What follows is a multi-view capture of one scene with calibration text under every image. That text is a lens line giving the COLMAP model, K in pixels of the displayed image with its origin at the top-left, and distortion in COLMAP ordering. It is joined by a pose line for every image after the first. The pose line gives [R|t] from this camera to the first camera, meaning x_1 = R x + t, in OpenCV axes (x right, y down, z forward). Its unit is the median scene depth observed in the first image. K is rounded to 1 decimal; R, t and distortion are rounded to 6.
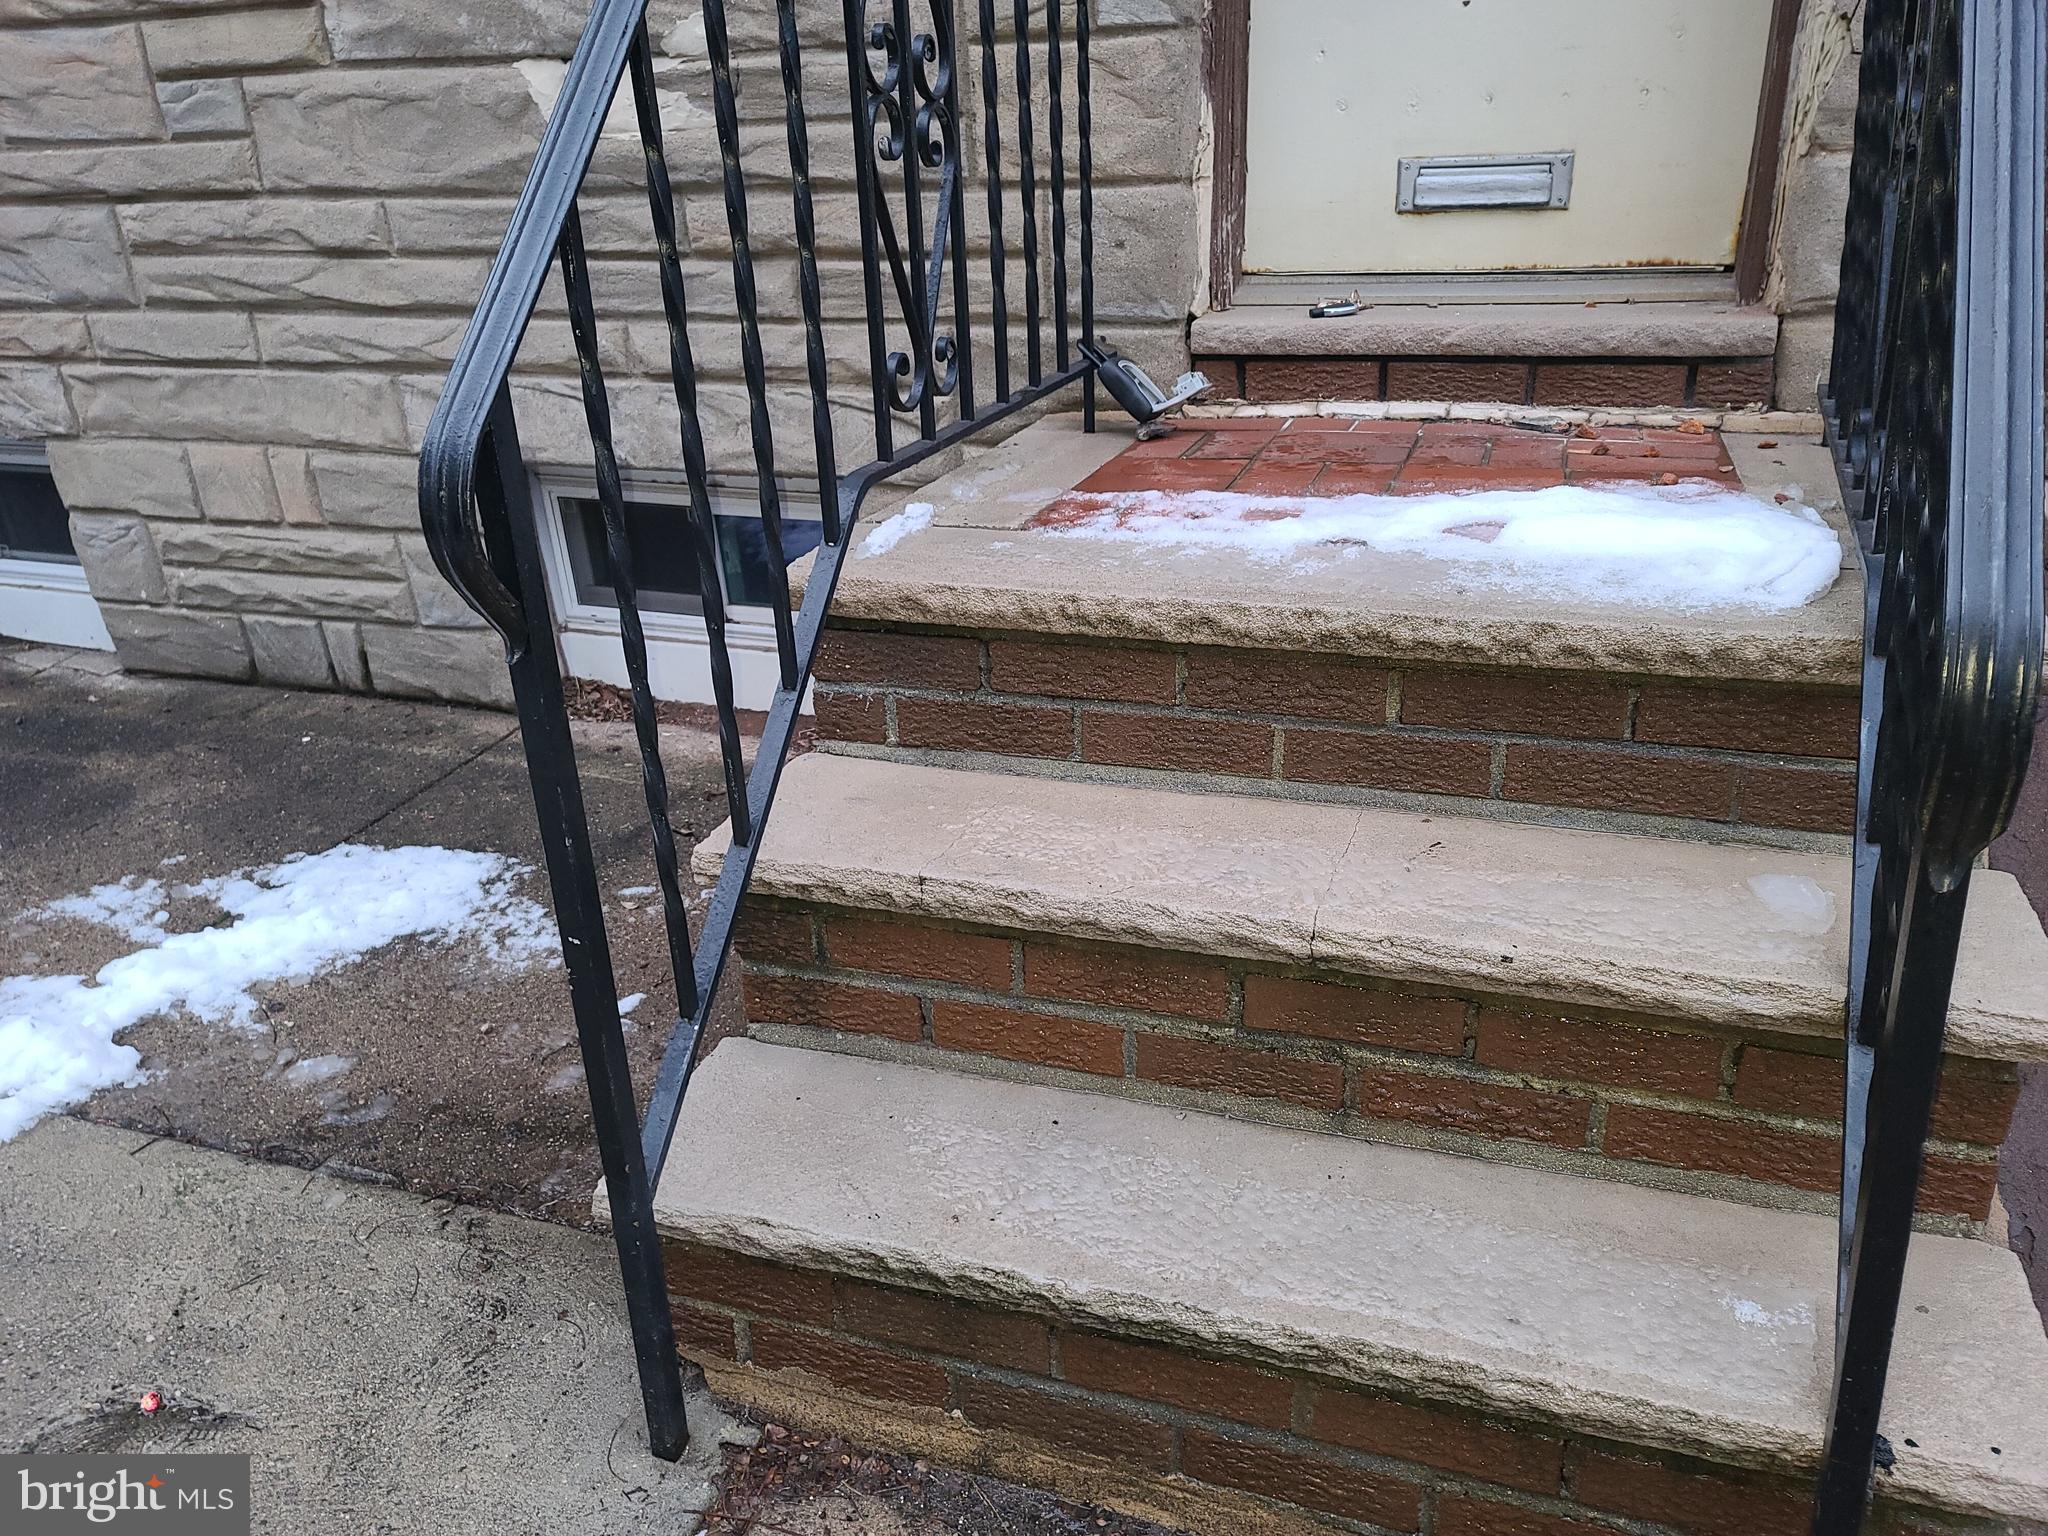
lens RADIAL K [[1521.2, 0, 1054.4], [0, 1521.2, 771.1], [0, 0, 1]] dist [0.087435, -0.083949]
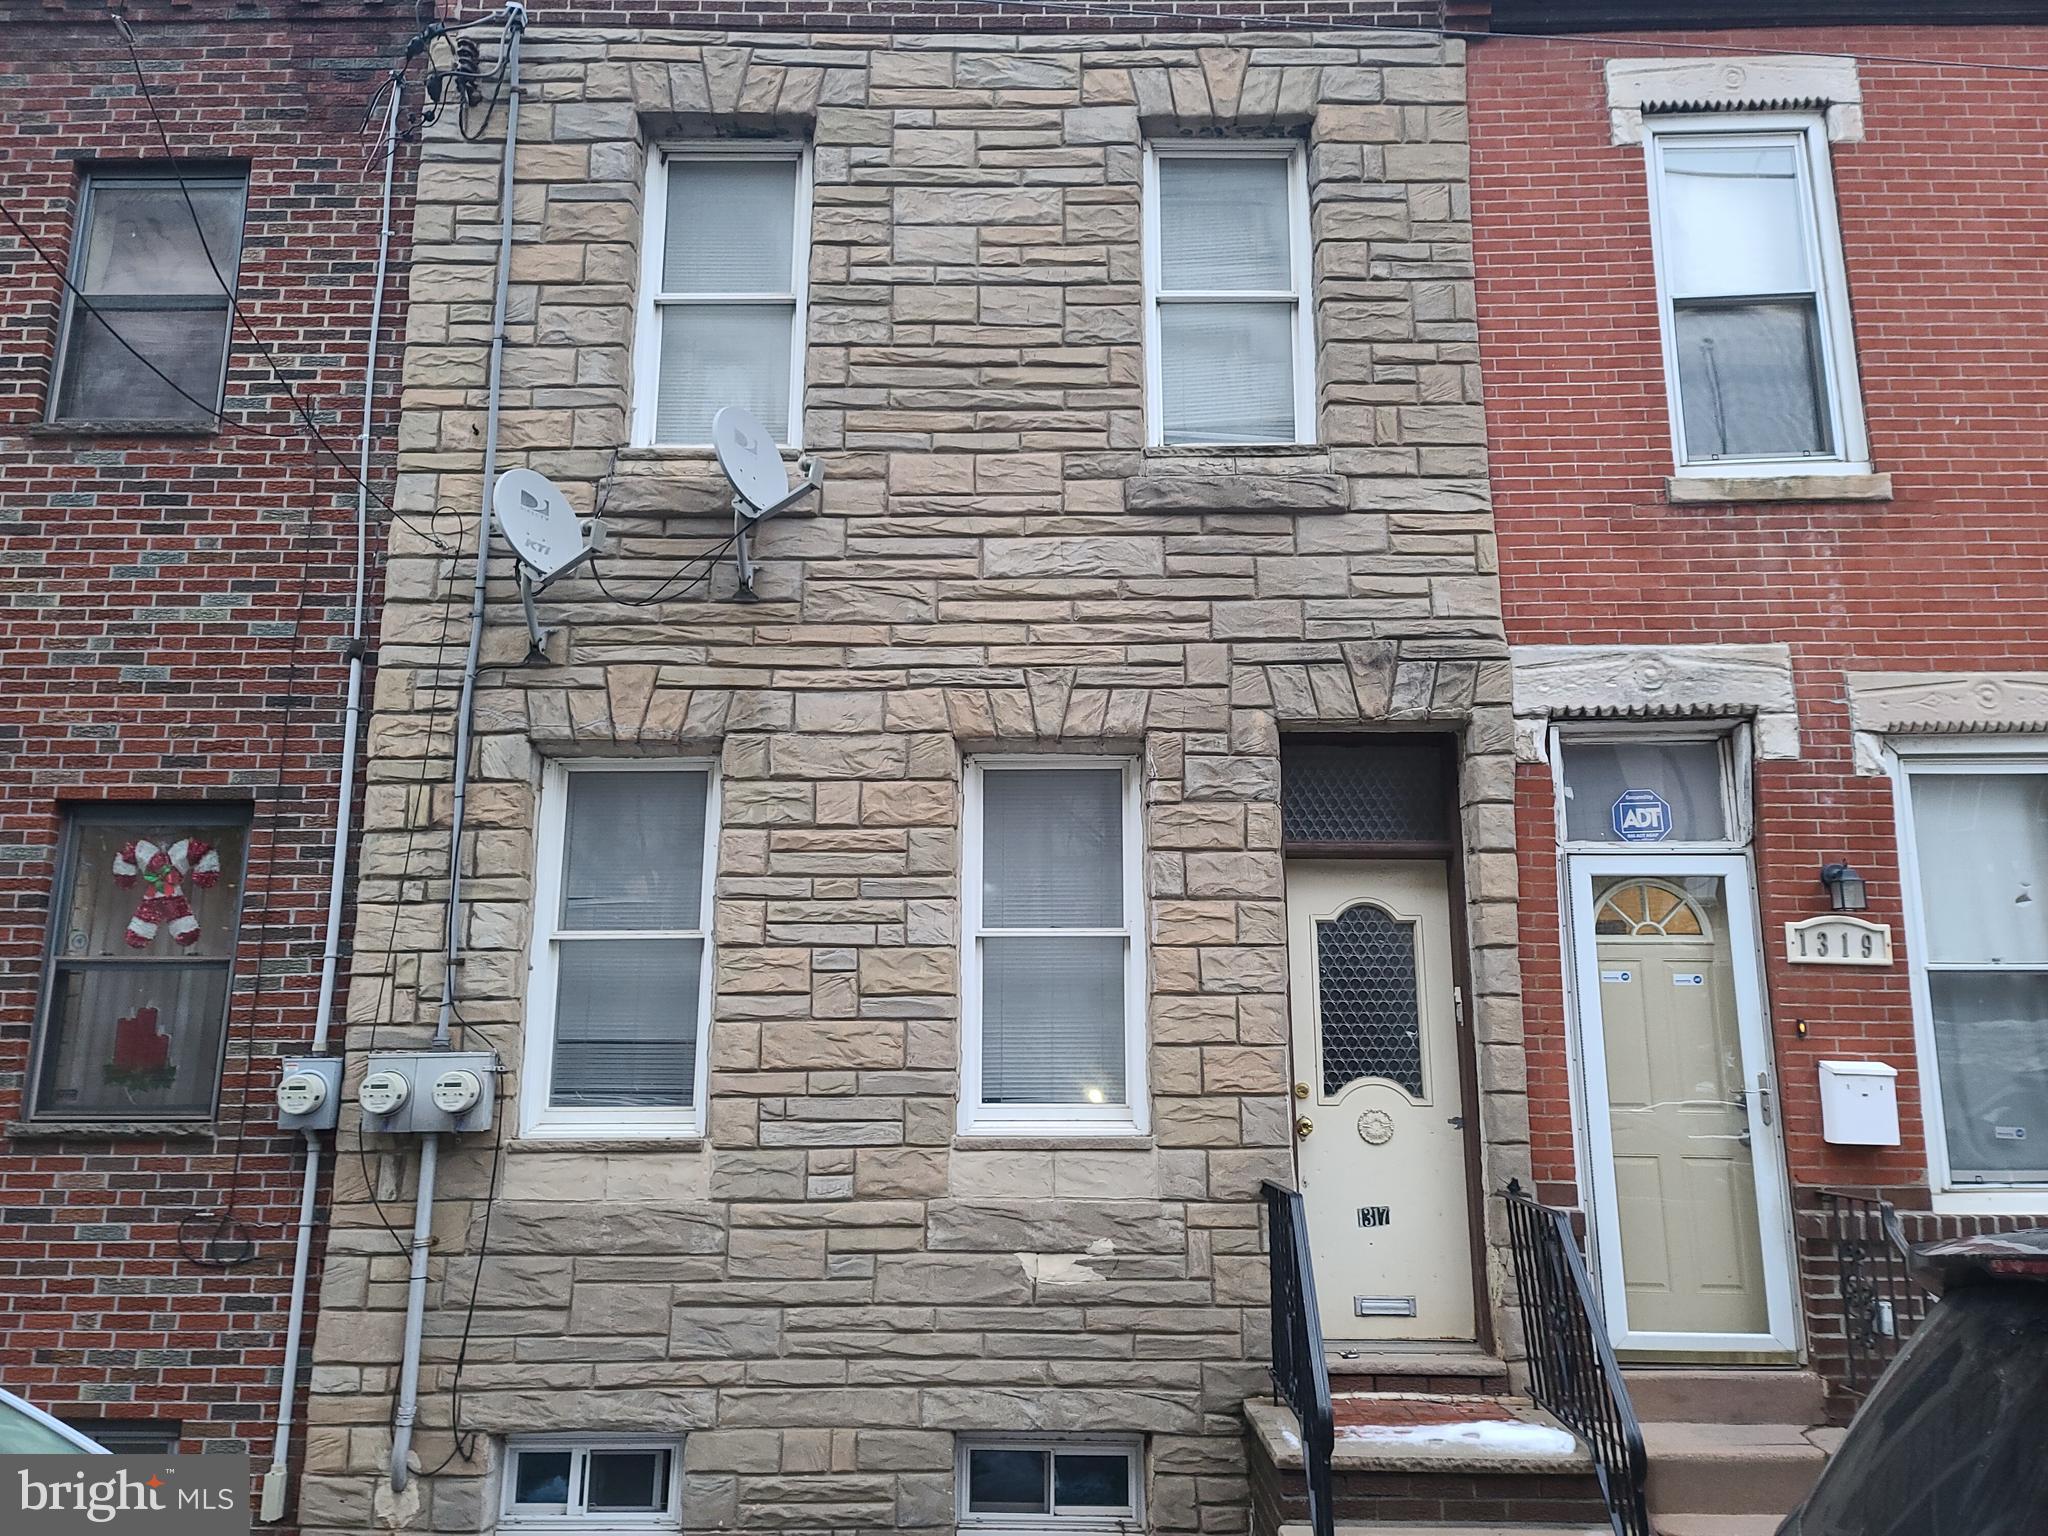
lens RADIAL K [[1521.2, 0, 1043.0], [0, 1521.2, 716.5], [0, 0, 1]] dist [0.087435, -0.083949]
pose [[0.949804, 0.108881, 0.293288, -1.056663], [0.091315, 0.800170, -0.592781, 0.300856], [-0.299223, 0.589807, 0.750062, -1.289508]]
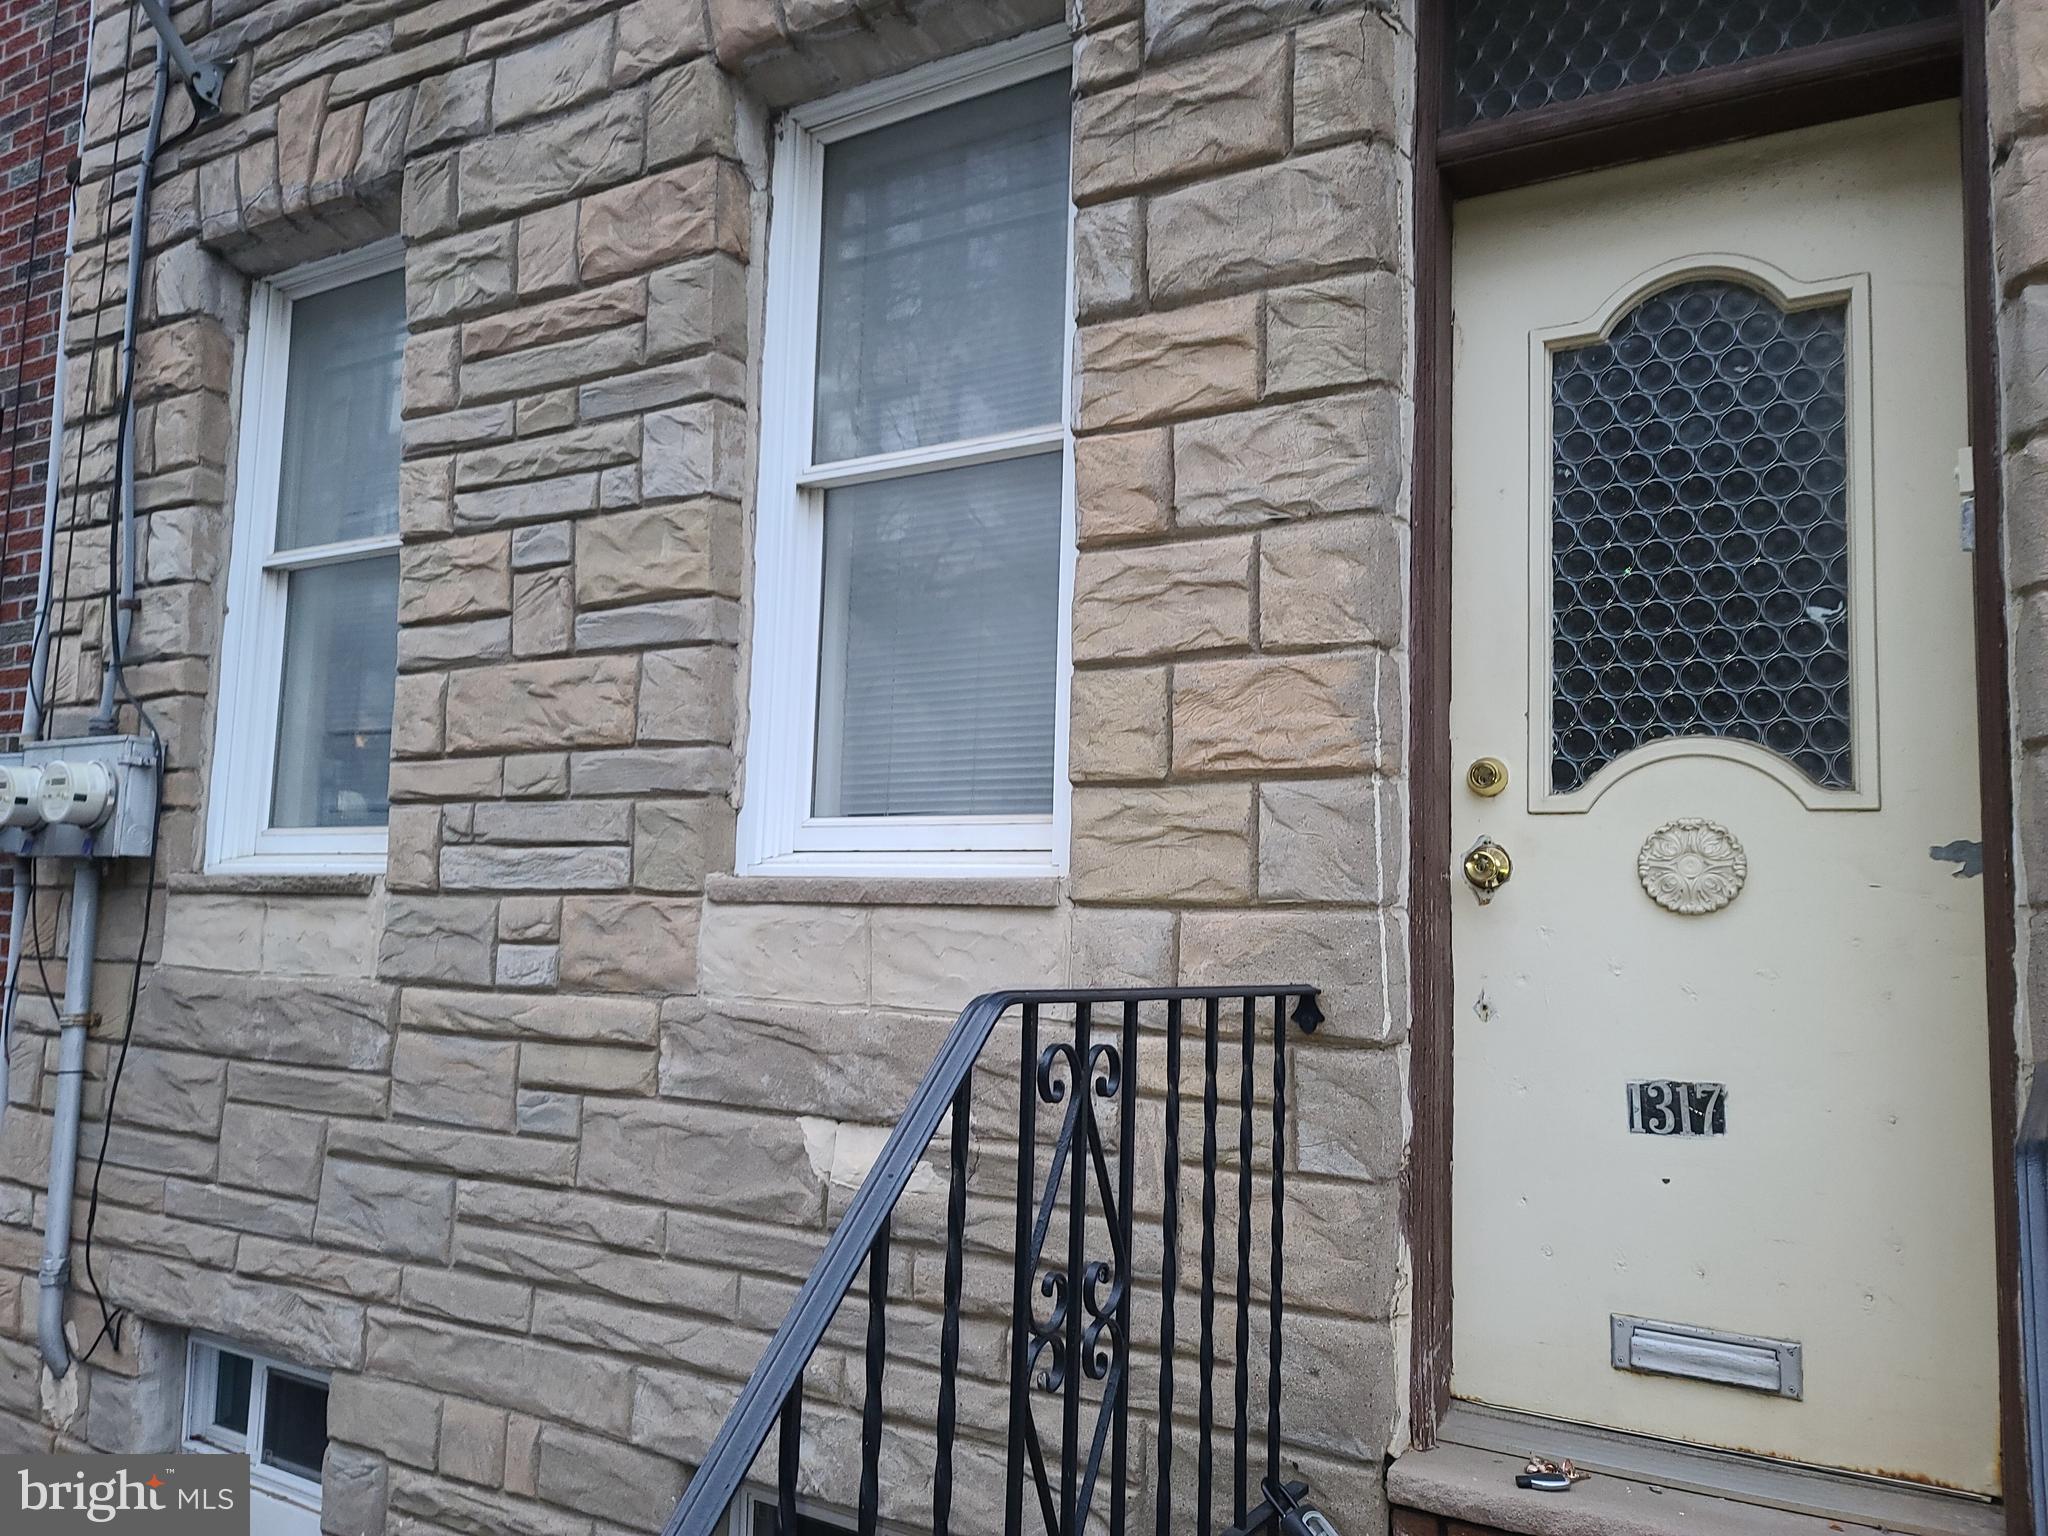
lens RADIAL K [[1521.2, 0, 1036.6], [0, 1521.2, 759.0], [0, 0, 1]] dist [0.087435, -0.083949]
pose [[0.975503, 0.044250, -0.215489, 0.055594], [-0.146216, 0.862293, -0.484841, -0.150259], [0.164360, 0.504472, 0.847640, -0.067455]]
